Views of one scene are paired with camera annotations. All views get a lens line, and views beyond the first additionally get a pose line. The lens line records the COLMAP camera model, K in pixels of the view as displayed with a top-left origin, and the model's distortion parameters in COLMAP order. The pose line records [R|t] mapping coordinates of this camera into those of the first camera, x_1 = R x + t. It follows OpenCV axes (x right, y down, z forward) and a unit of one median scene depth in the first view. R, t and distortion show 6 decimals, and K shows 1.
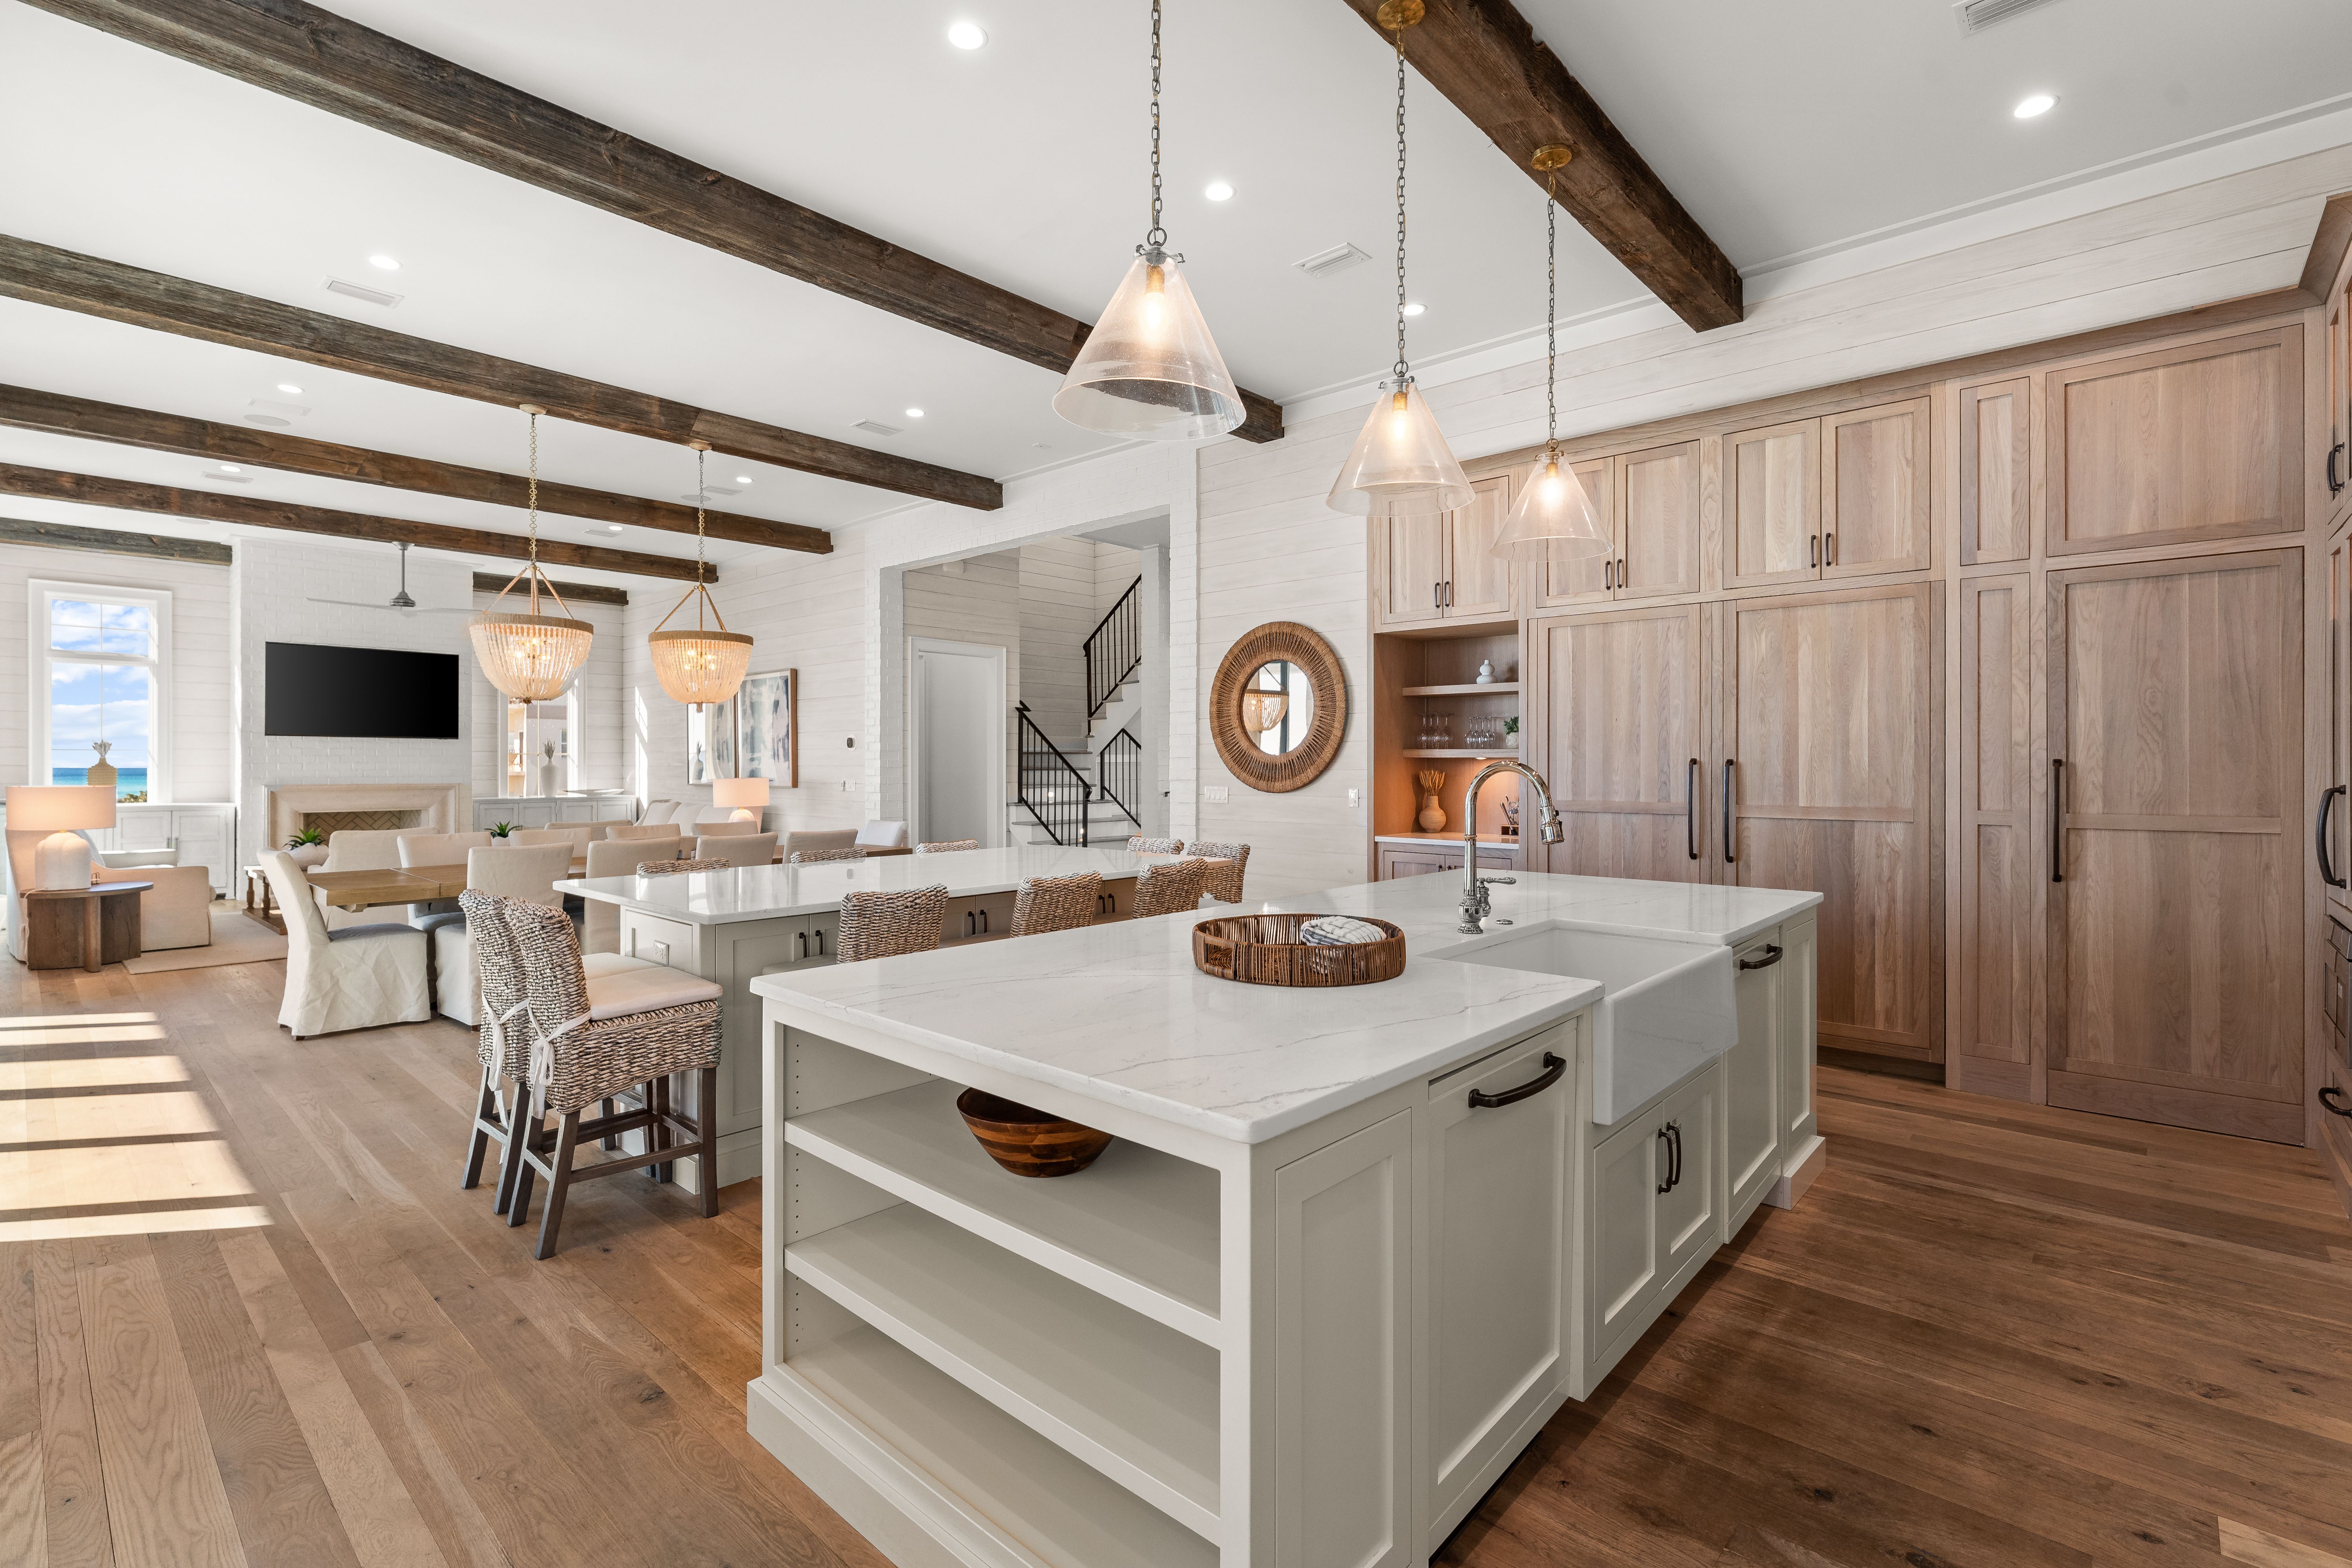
lens RADIAL K [[1090.2, 0, 1168.0], [0, 1090.2, 766.1], [0, 0, 1]] dist [-0.000626, 0.000681]
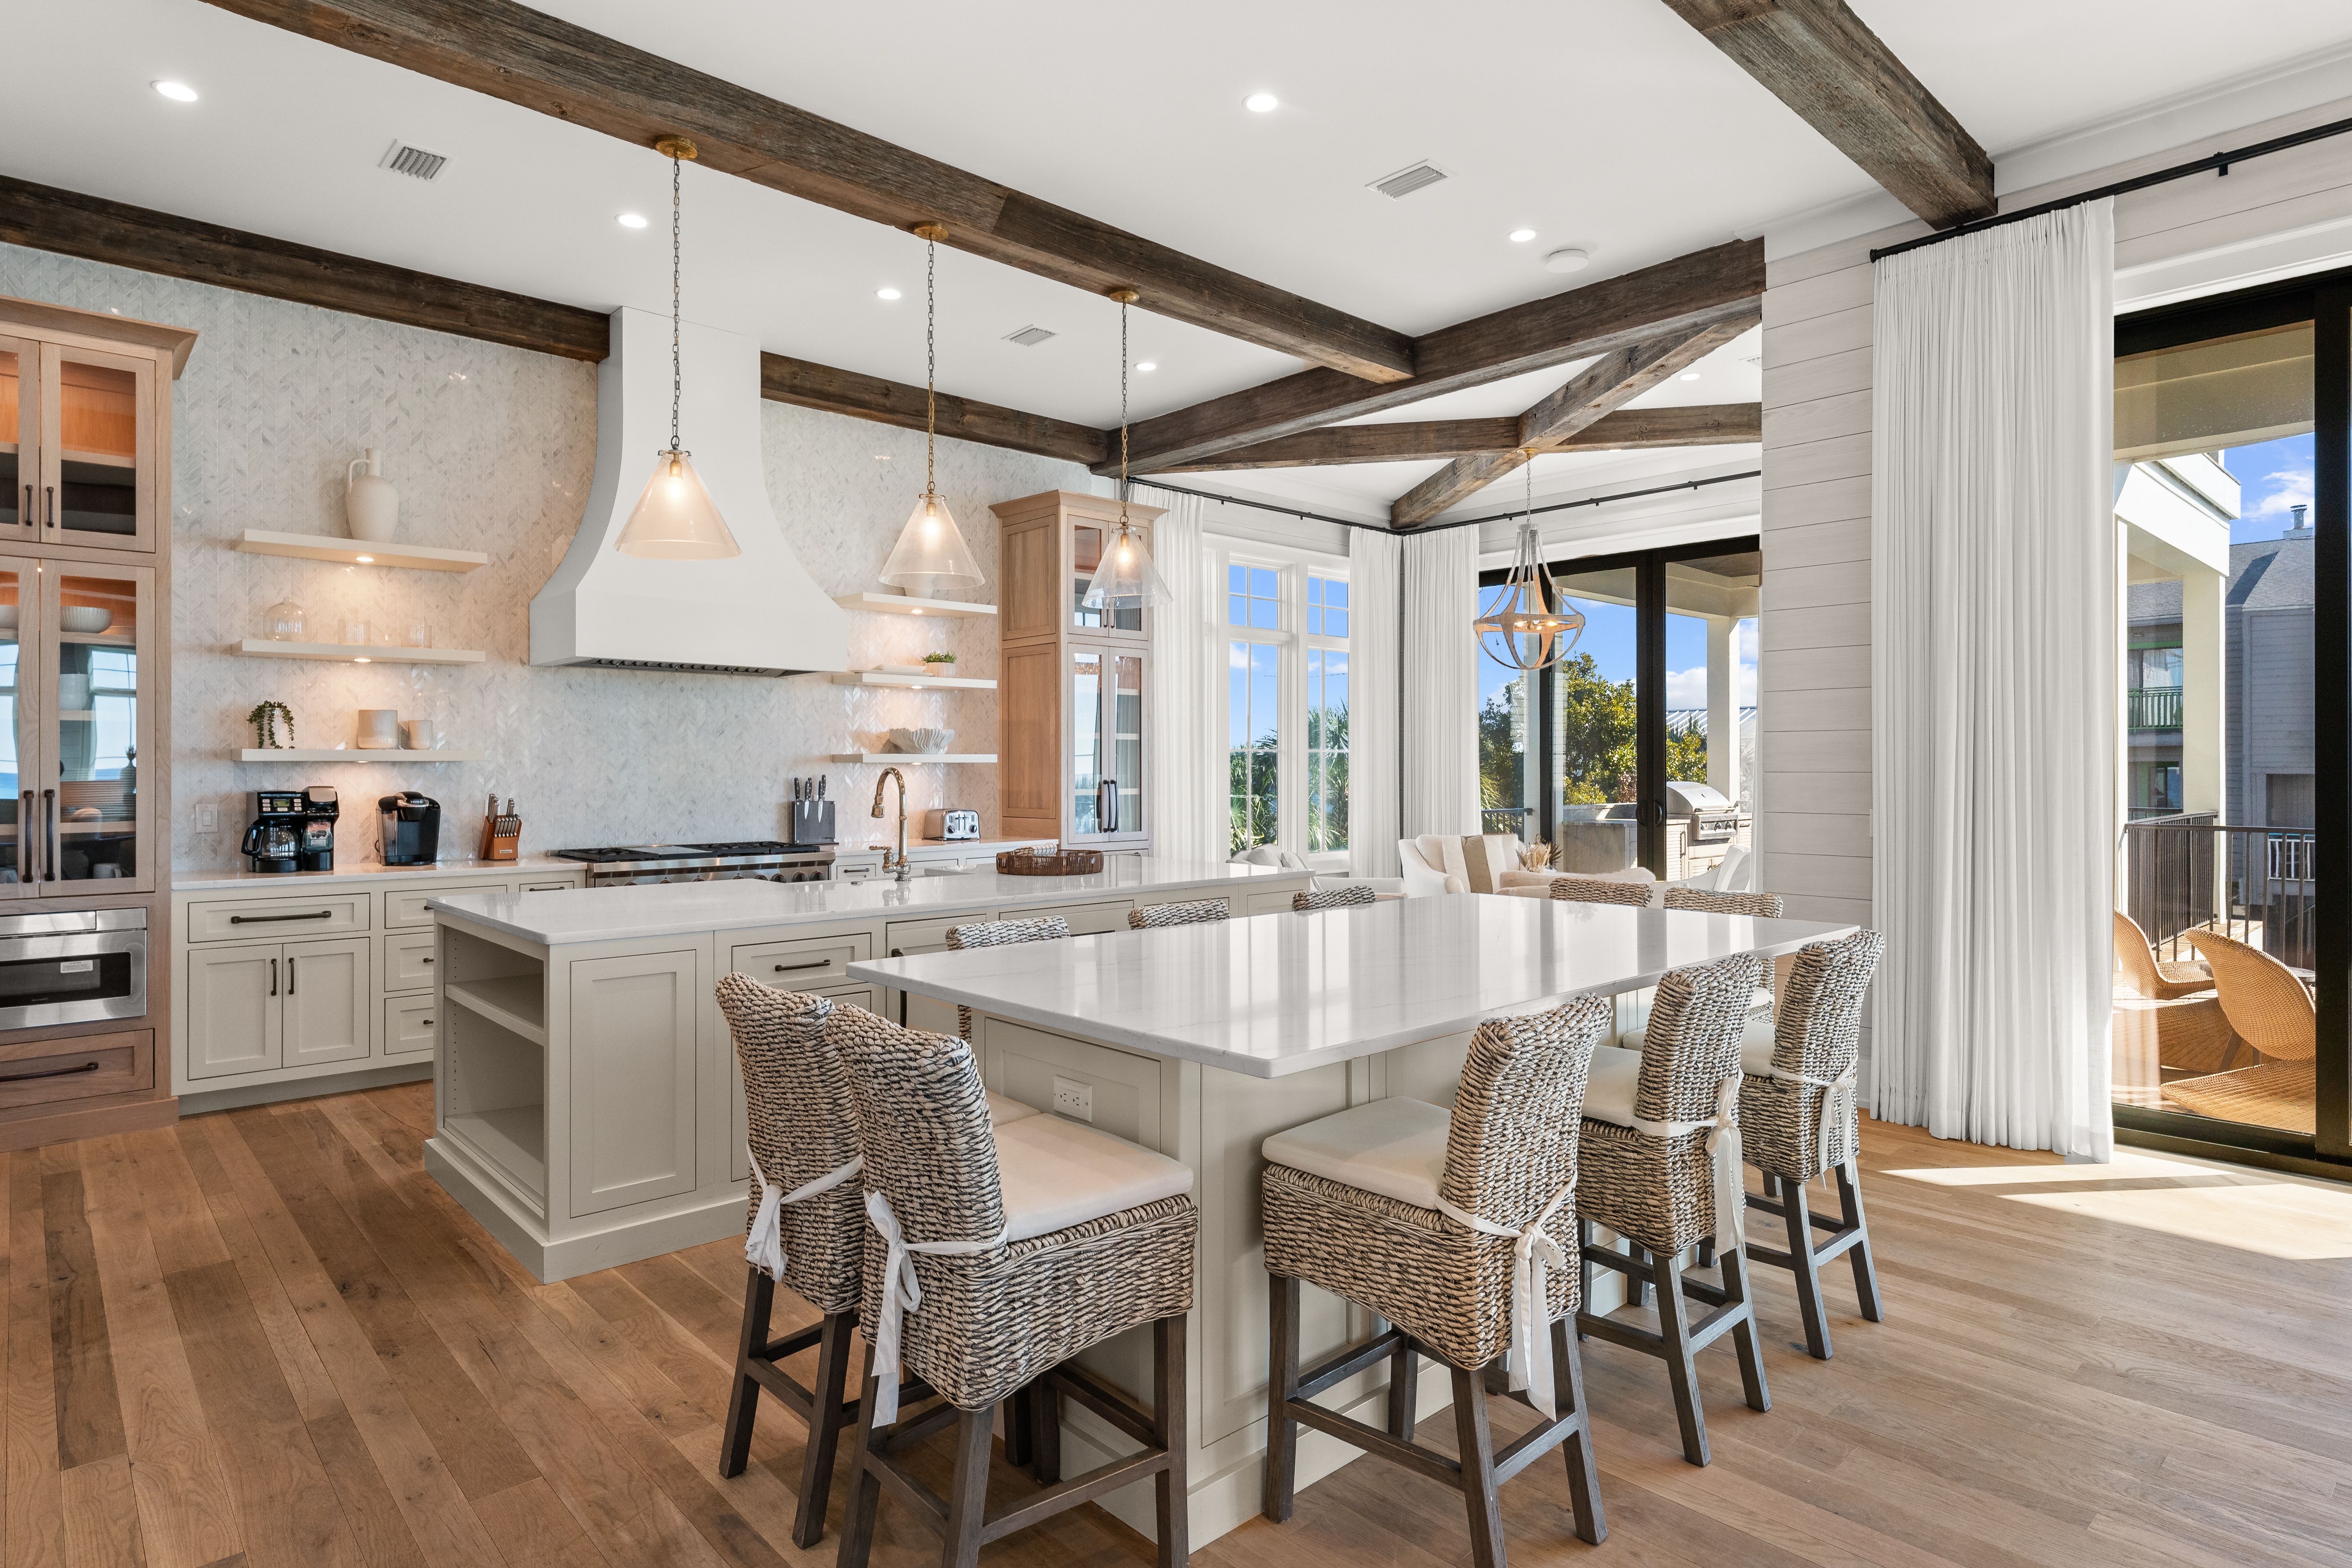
lens RADIAL K [[1253.8, 0, 1170.9], [0, 1253.8, 772.1], [0, 0, 1]] dist [-0.007622, 0.000221]
pose [[-0.996308, 0.003006, 0.085798, -0.114066], [0.003328, 0.999988, 0.003604, -0.000673], [-0.085786, 0.003876, -0.996306, 1.283140]]
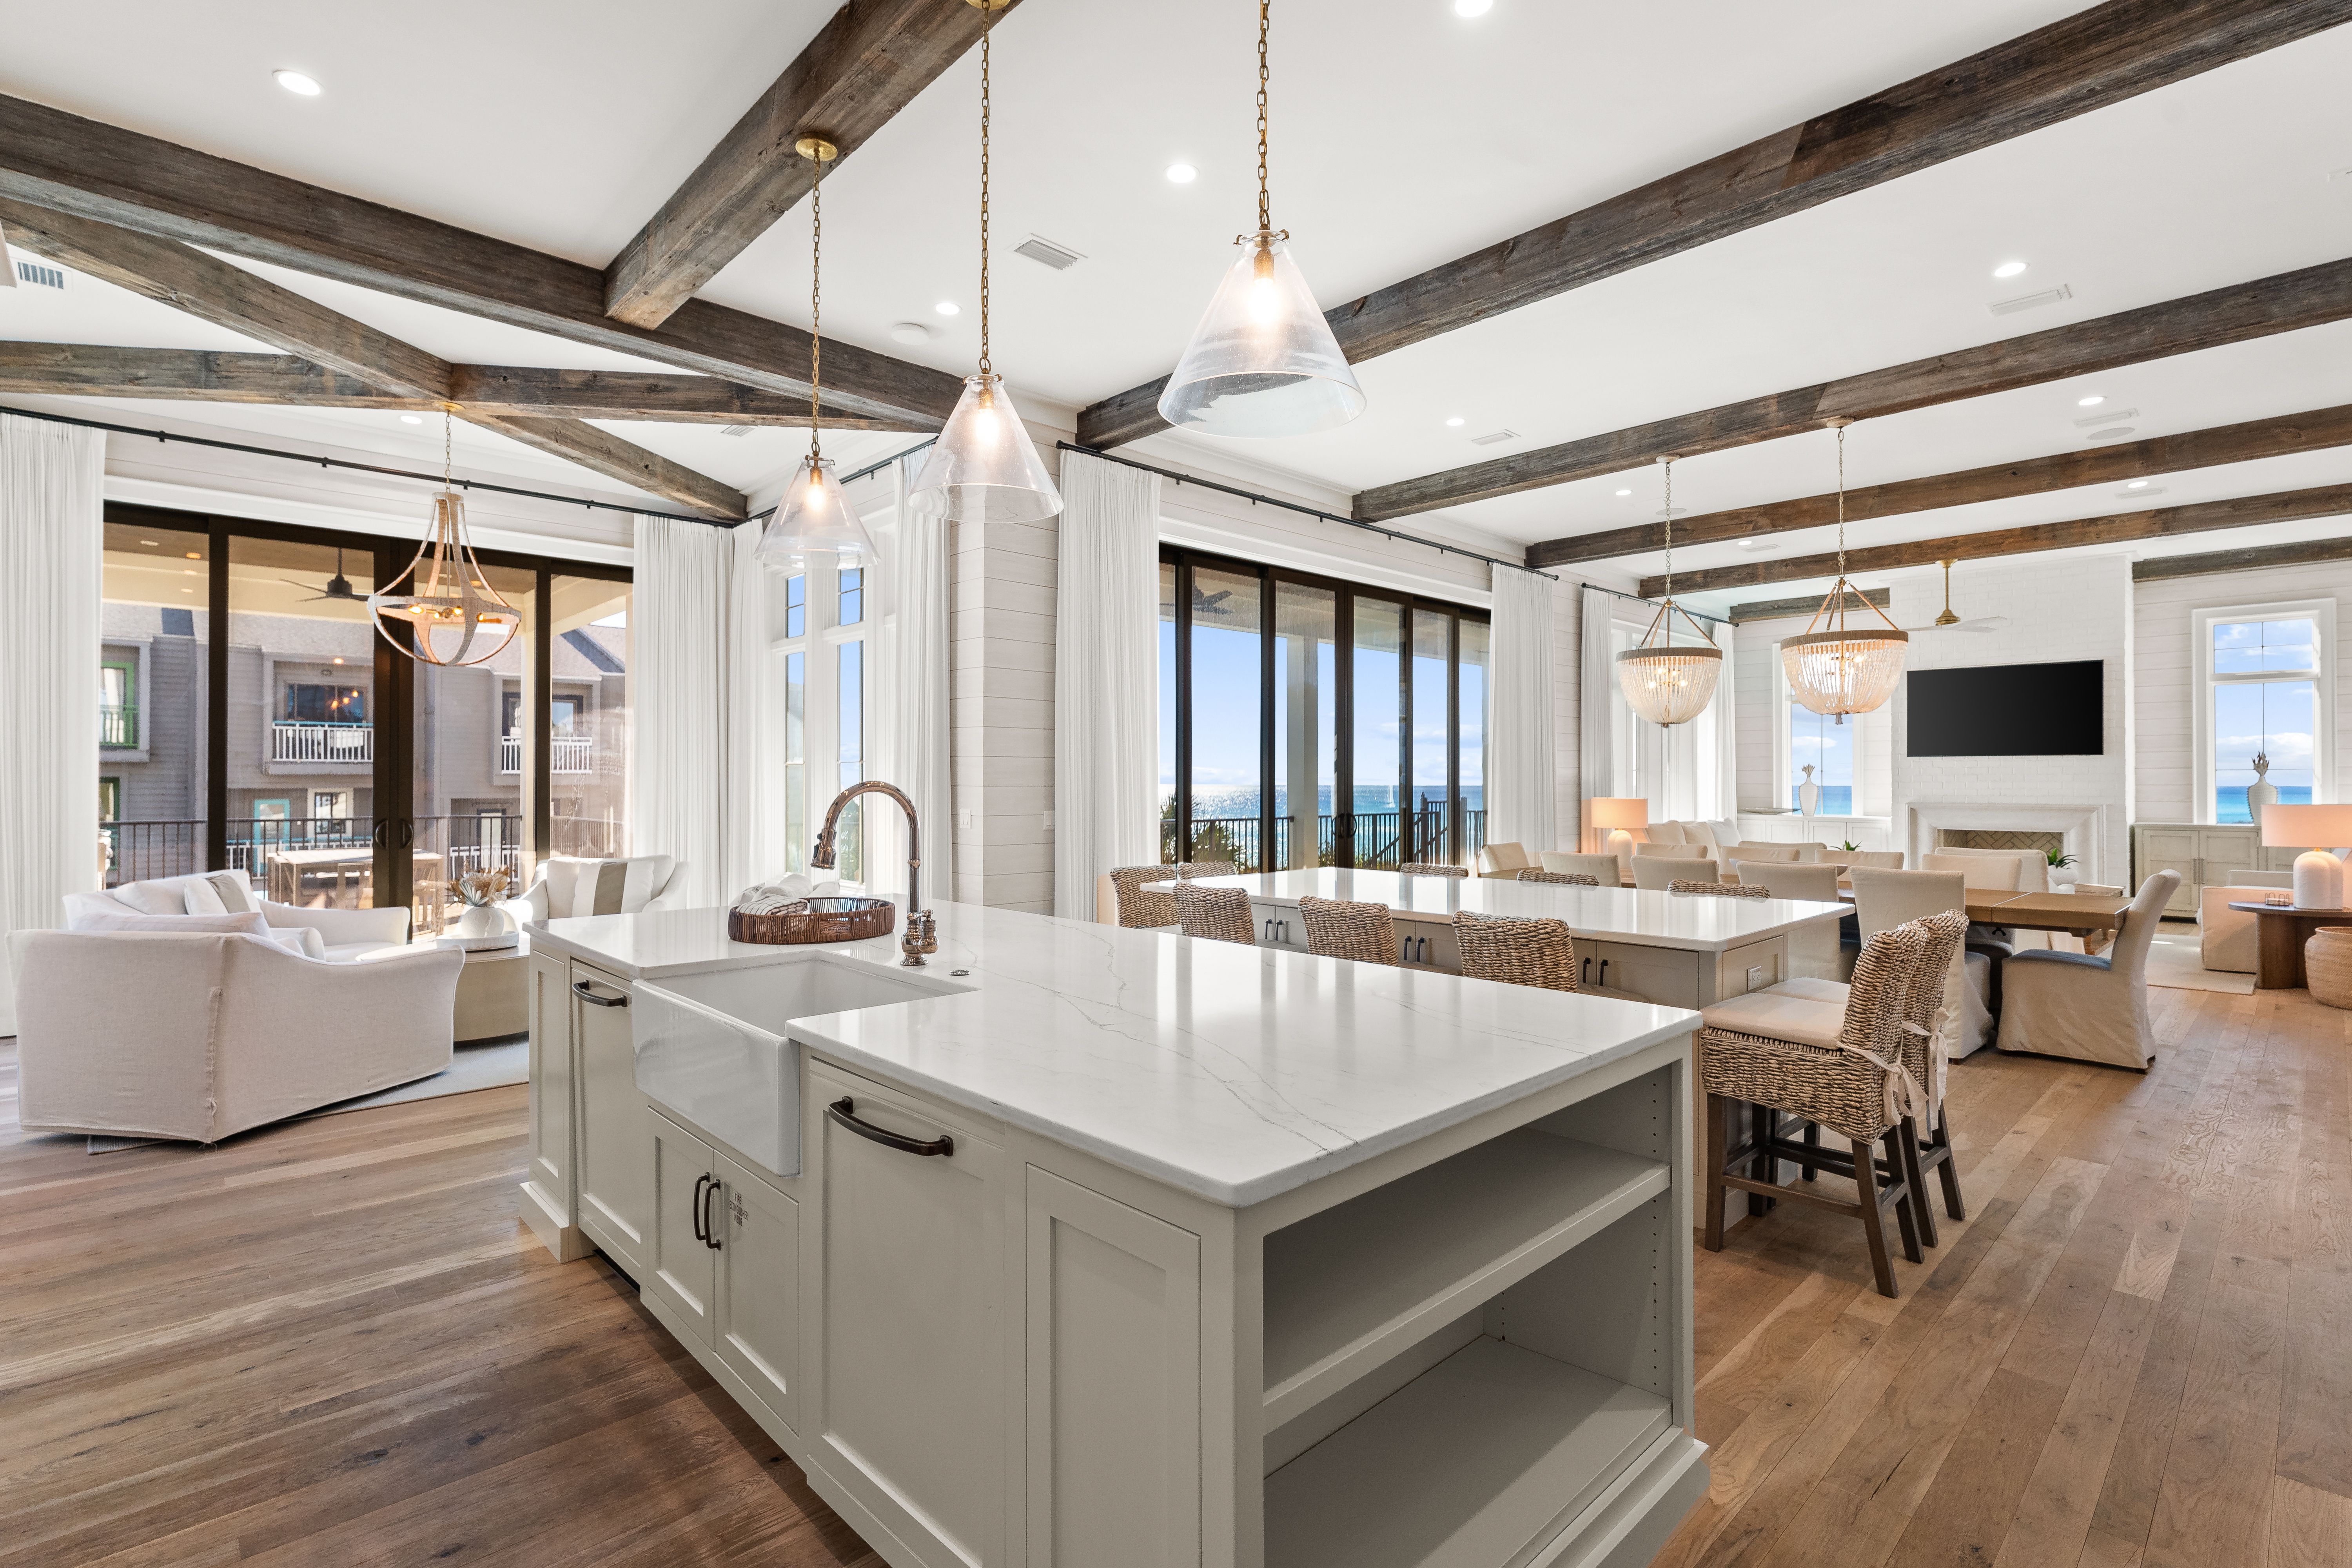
lens RADIAL K [[1090.2, 0, 1171.3], [0, 1090.2, 782.7], [0, 0, 1]] dist [-0.000626, 0.000681]
pose [[-0.078724, 0.000963, -0.996896, 0.568594], [-0.002441, 0.999996, 0.001158, -0.002745], [0.996893, 0.002525, -0.078722, 0.616502]]
